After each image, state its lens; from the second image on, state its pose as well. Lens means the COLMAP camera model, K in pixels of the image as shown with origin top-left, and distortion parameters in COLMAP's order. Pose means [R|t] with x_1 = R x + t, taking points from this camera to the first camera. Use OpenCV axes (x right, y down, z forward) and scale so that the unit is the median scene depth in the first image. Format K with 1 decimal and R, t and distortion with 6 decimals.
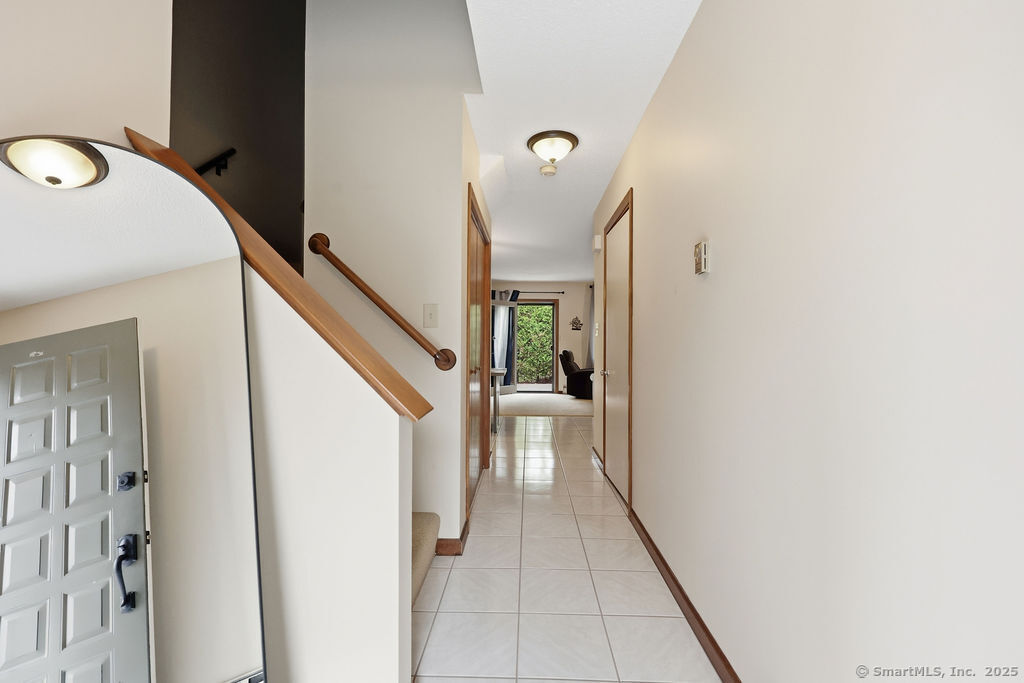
lens RADIAL K [[418.7, 0, 508.8], [0, 418.7, 338.1], [0, 0, 1]] dist [0.000470, 0.000003]
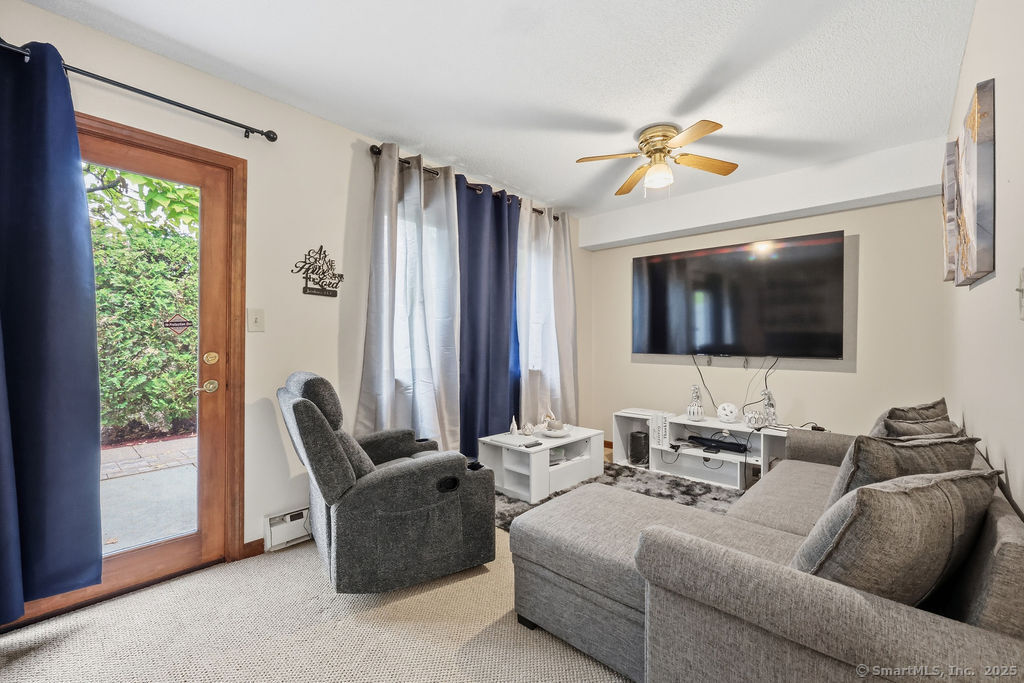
lens RADIAL K [[418.7, 0, 508.8], [0, 418.7, 338.1], [0, 0, 1]] dist [0.000470, 0.000003]
pose [[0.643301, 0.005931, 0.765590, 0.033176], [-0.009175, 0.999958, -0.000037, 0.007185], [-0.765558, -0.007000, 0.643329, 0.732126]]
